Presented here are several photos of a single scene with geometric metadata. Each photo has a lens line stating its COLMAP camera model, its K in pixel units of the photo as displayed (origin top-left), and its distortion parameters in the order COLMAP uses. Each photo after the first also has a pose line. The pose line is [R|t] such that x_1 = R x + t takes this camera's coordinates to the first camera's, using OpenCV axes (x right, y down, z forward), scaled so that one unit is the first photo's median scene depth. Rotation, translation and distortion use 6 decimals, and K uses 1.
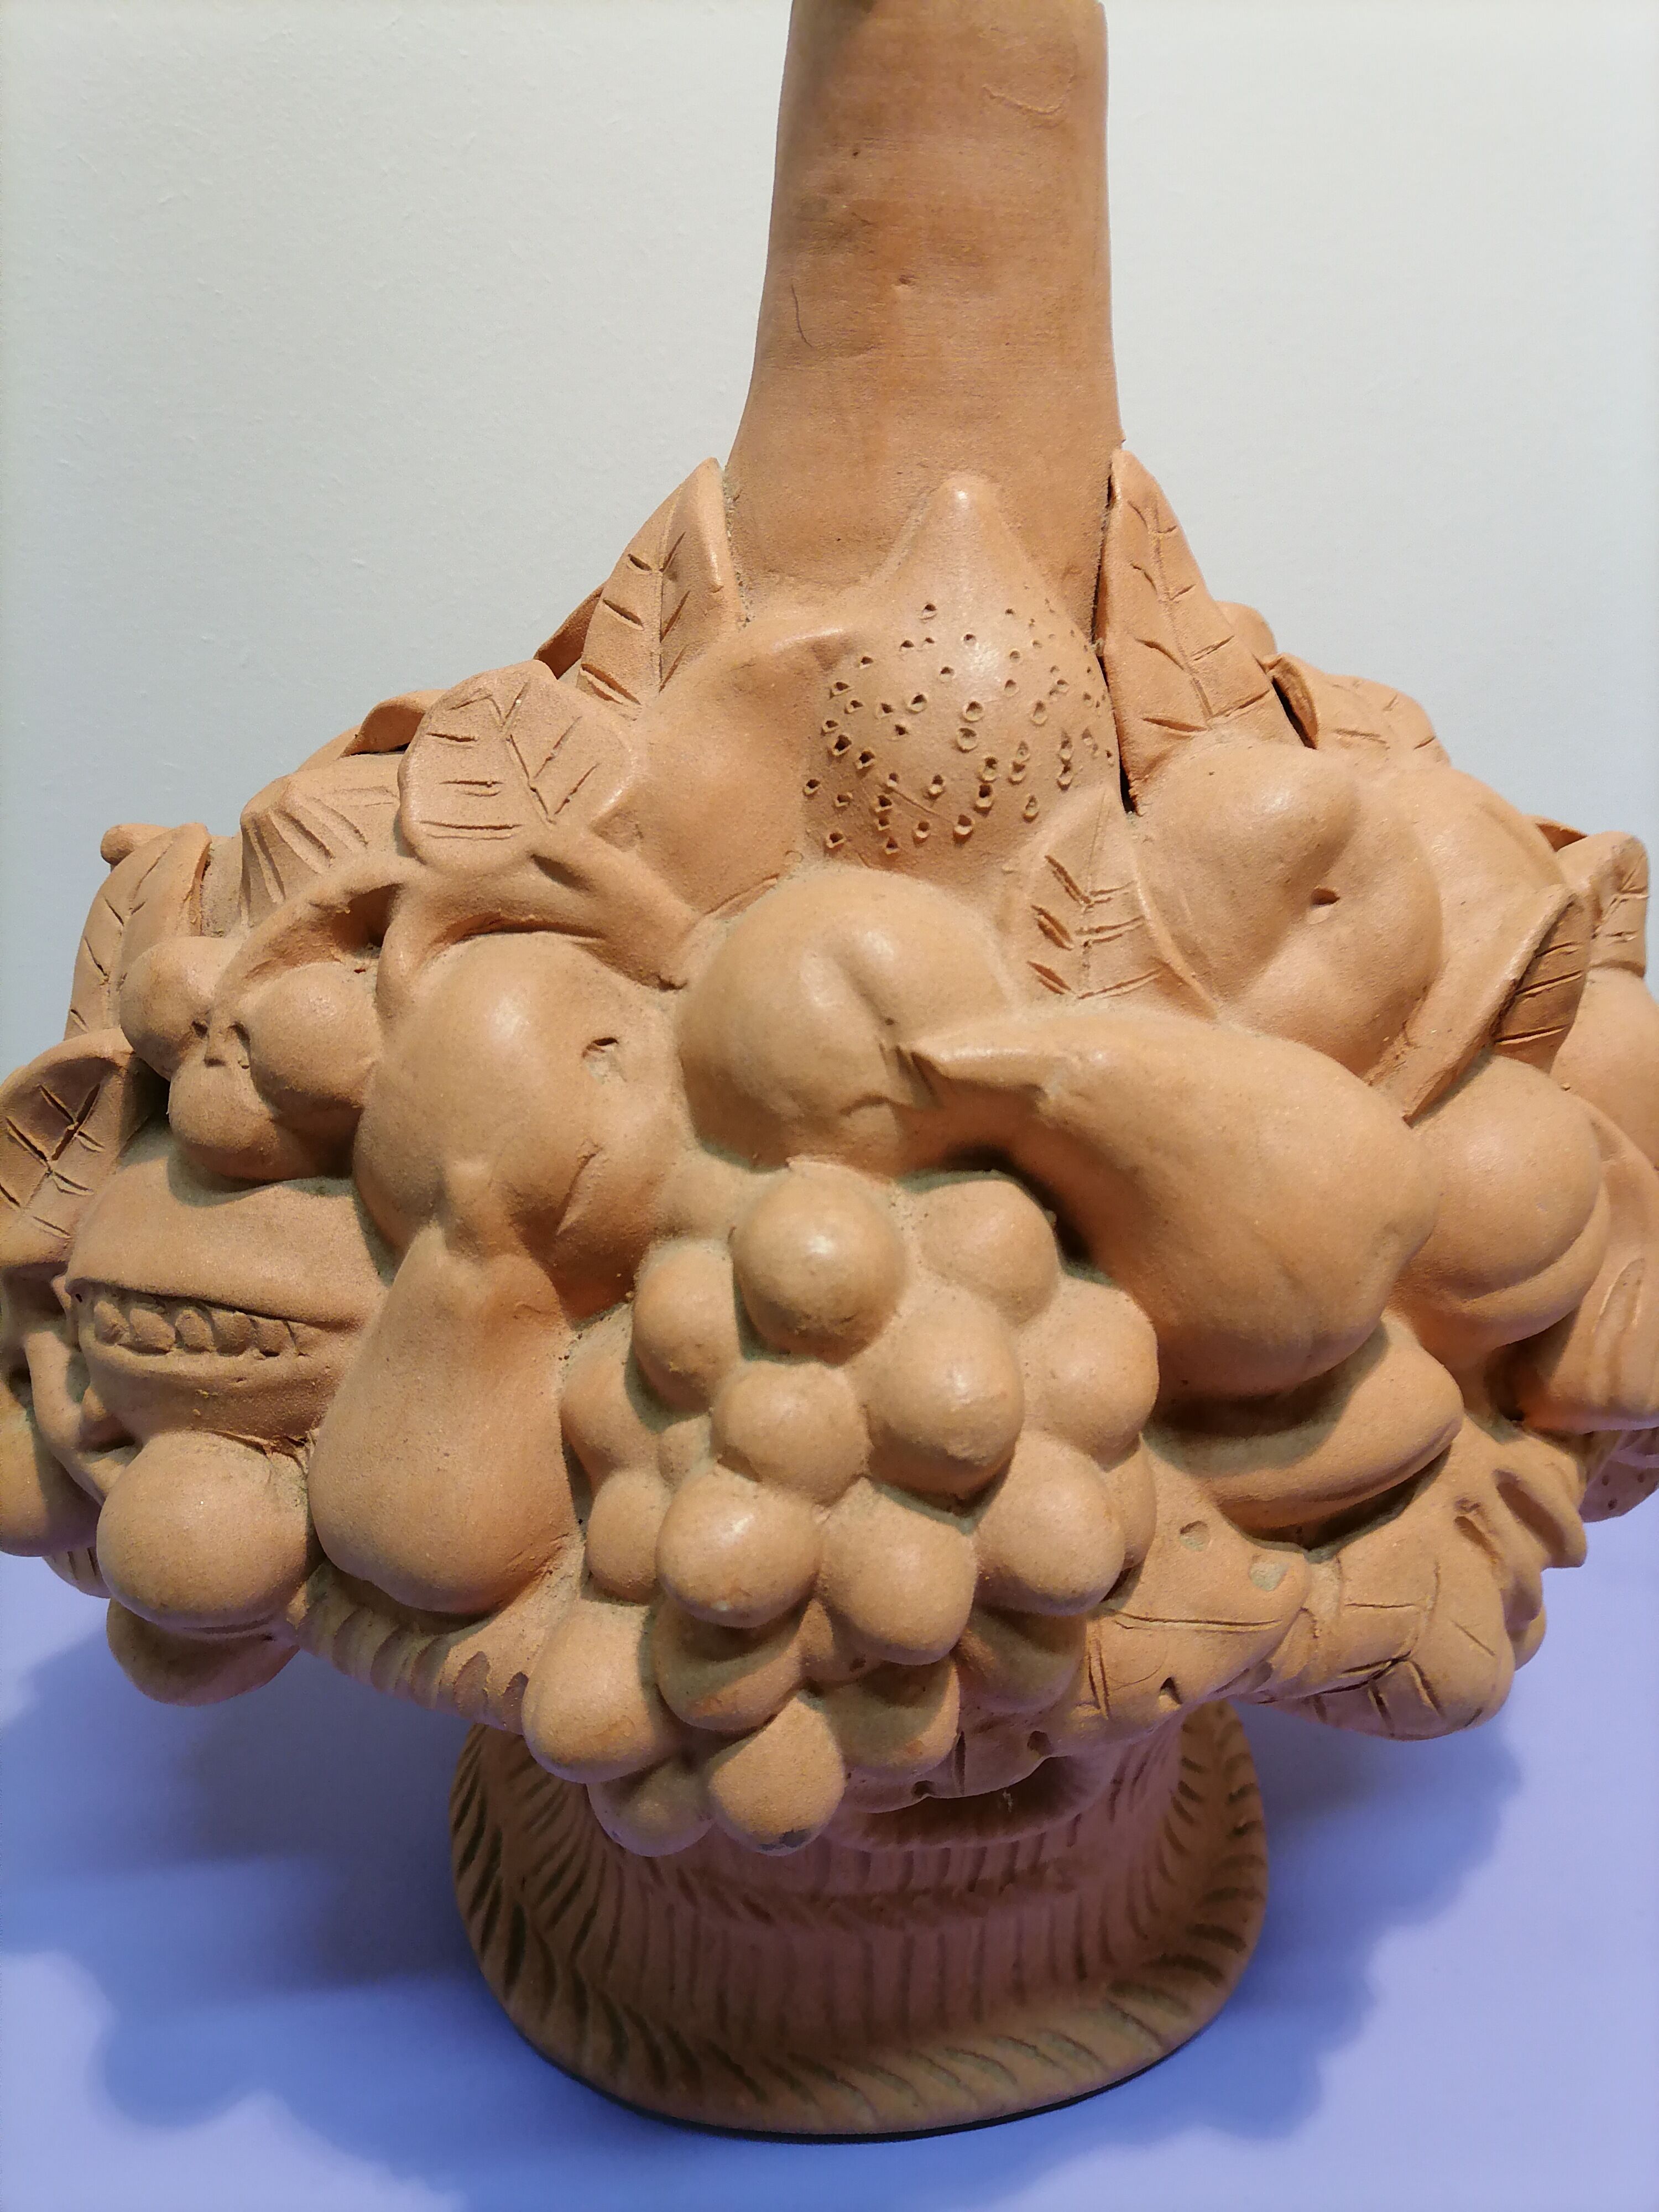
lens RADIAL K [[1616.9, 0, 812.5], [0, 1616.9, 1093.0], [0, 0, 1]] dist [0.004553, -0.021777]
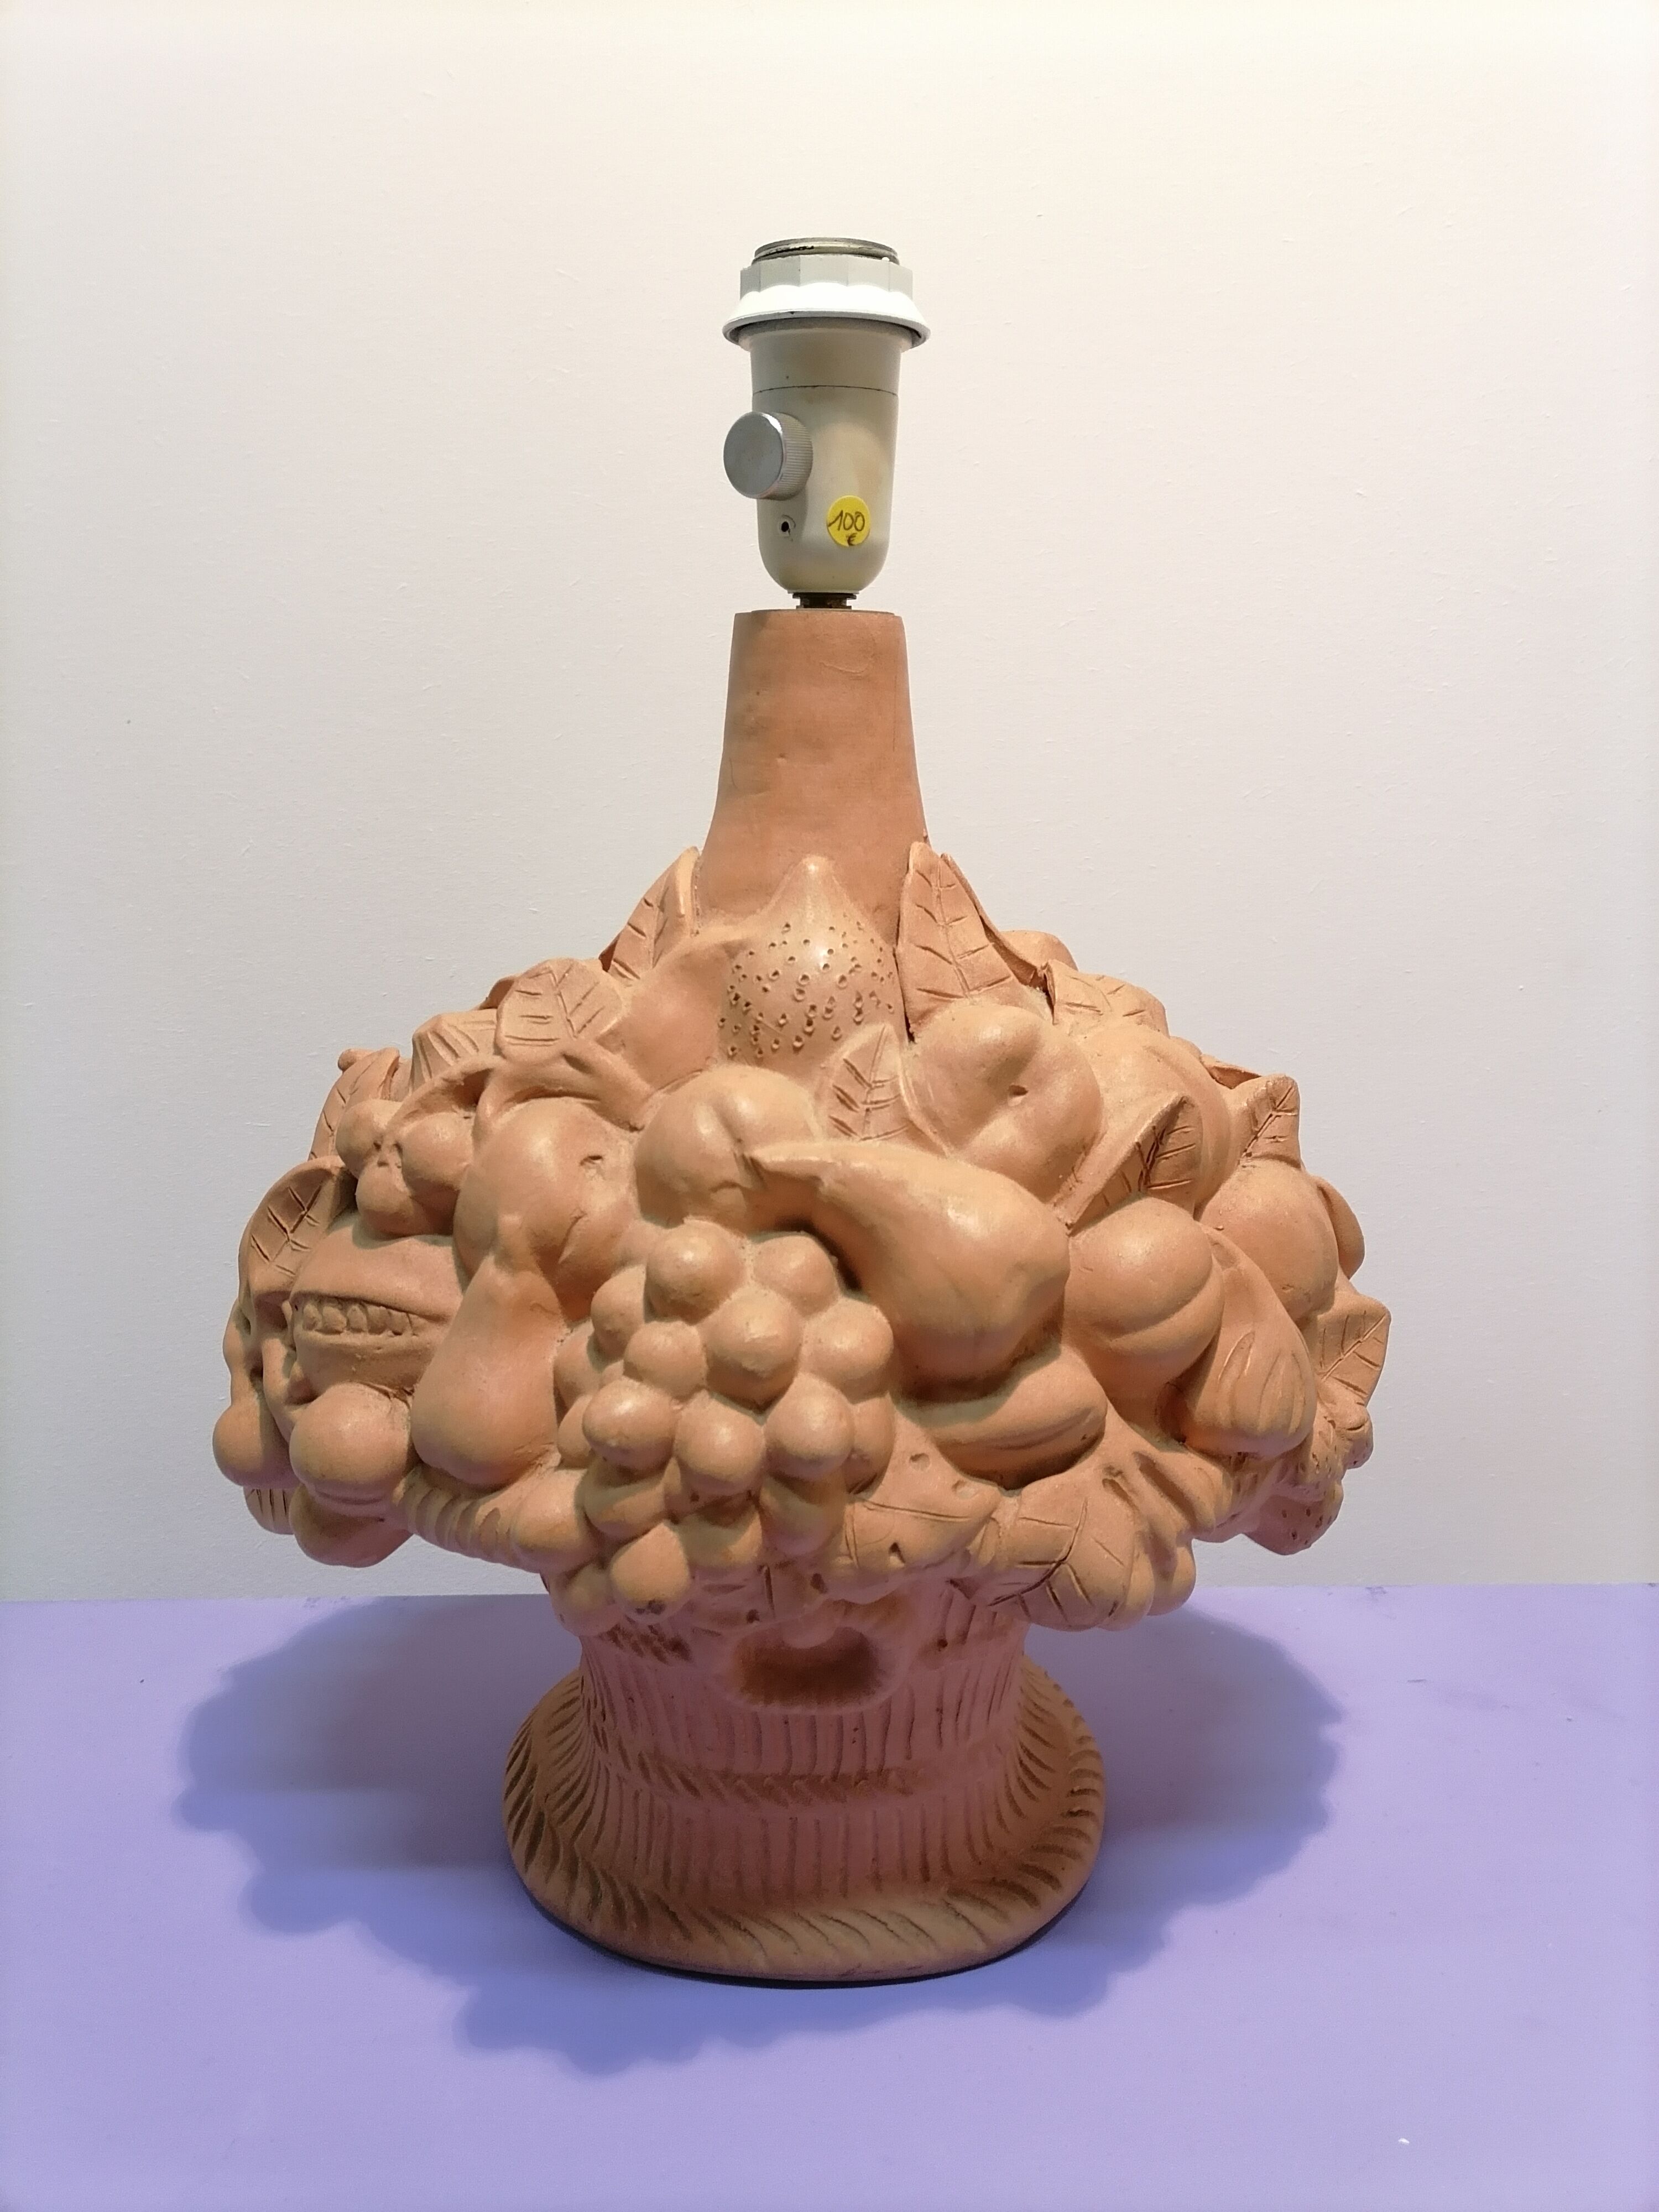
lens RADIAL K [[1616.9, 0, 836.2], [0, 1616.9, 1111.1], [0, 0, 1]] dist [0.004553, -0.021777]
pose [[0.991813, 0.021160, -0.125935, 0.346437], [-0.046655, 0.978046, -0.203098, 0.258805], [0.118873, 0.207310, 0.971026, -0.681494]]
